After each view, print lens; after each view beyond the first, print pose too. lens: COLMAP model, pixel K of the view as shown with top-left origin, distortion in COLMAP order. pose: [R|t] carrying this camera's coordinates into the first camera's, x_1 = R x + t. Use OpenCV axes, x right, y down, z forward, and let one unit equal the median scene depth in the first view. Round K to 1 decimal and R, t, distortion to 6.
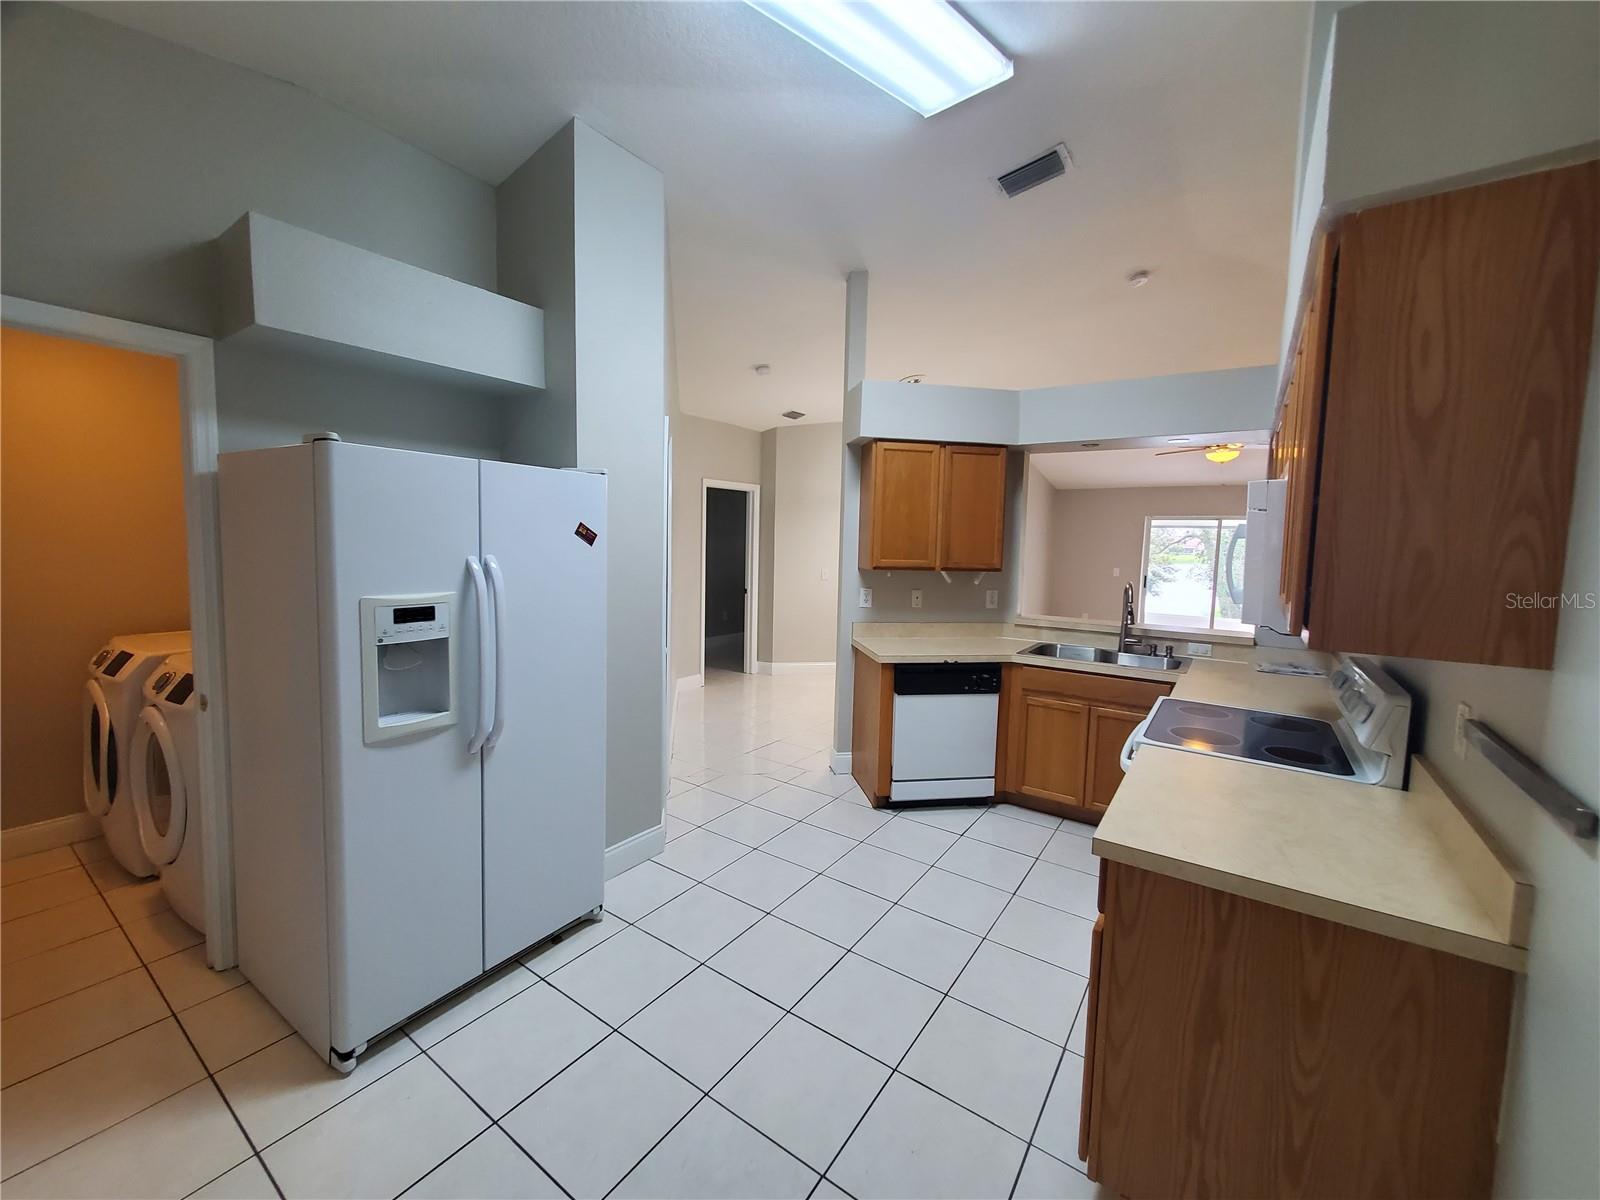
lens RADIAL K [[634.7, 0, 801.8], [0, 634.7, 596.3], [0, 0, 1]] dist [0.000943, 0.000021]
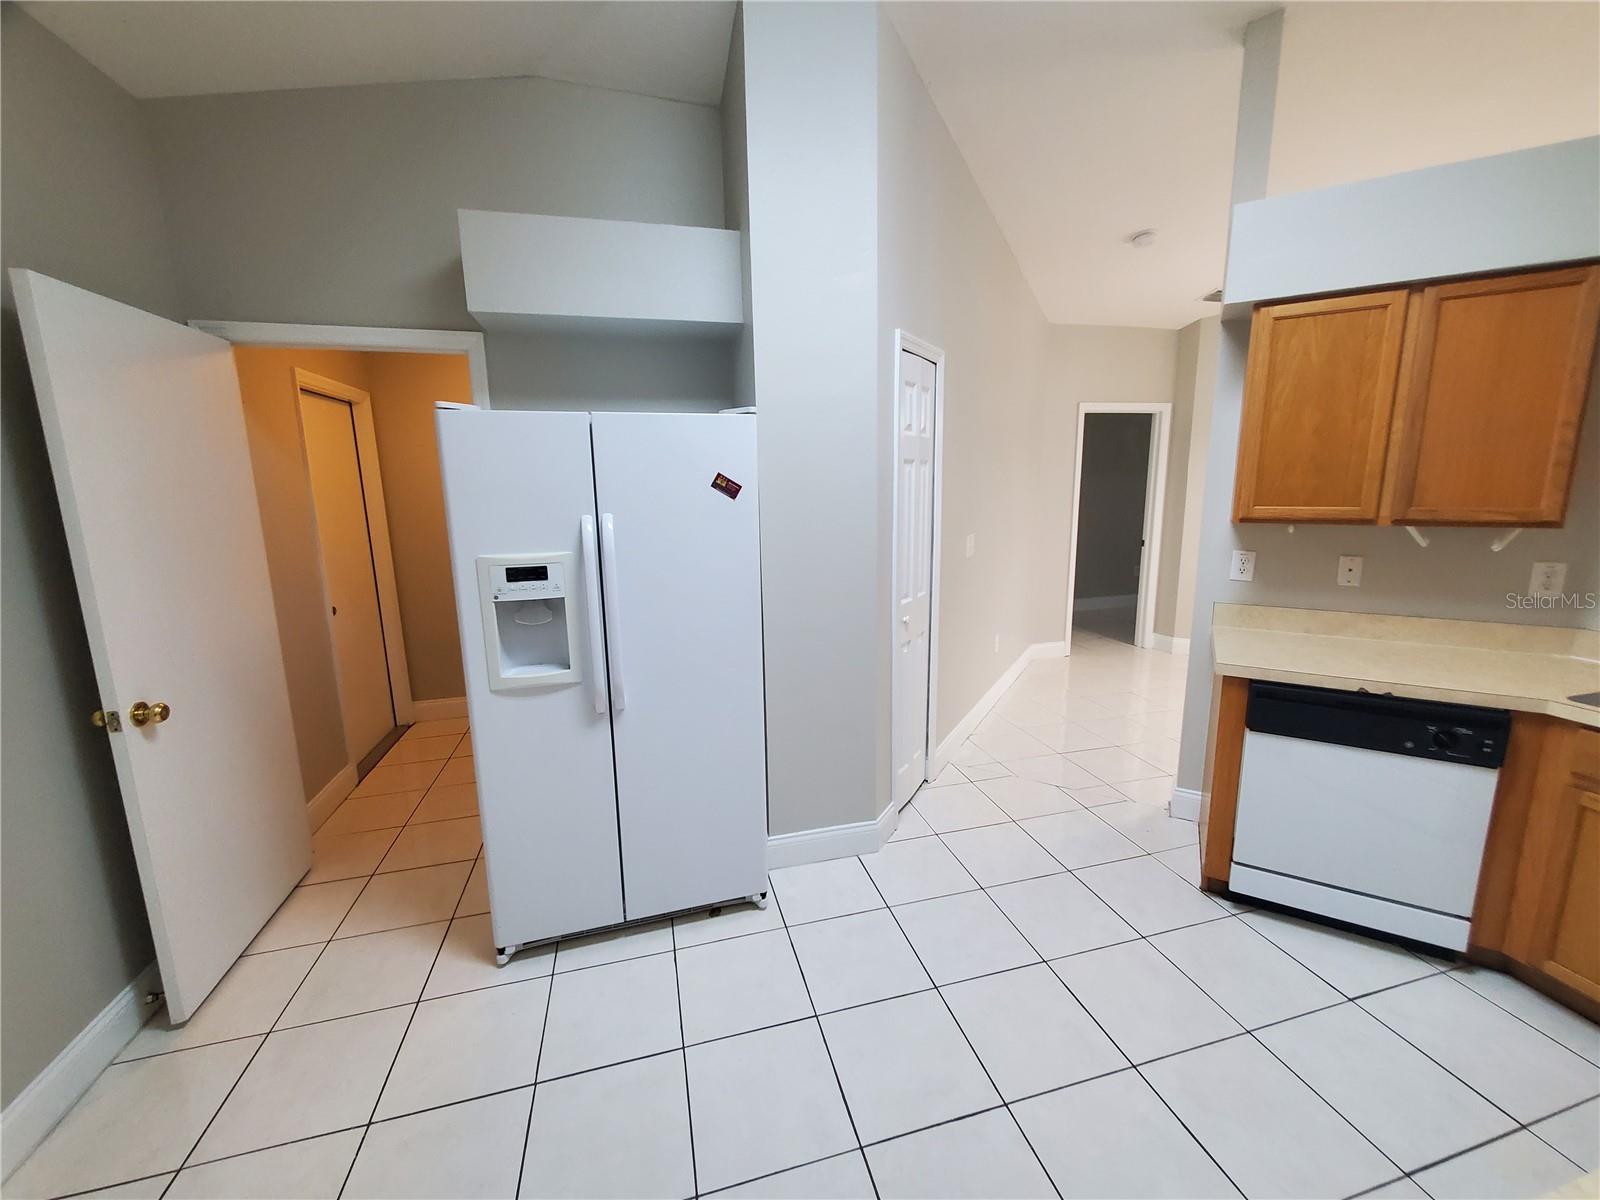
lens RADIAL K [[634.7, 0, 796.4], [0, 634.7, 594.5], [0, 0, 1]] dist [0.000943, 0.000021]
pose [[0.763939, 0.079543, -0.640367, 0.192962], [-0.022357, 0.995040, 0.096927, -0.023738], [0.644901, -0.059730, 0.761929, 0.252061]]
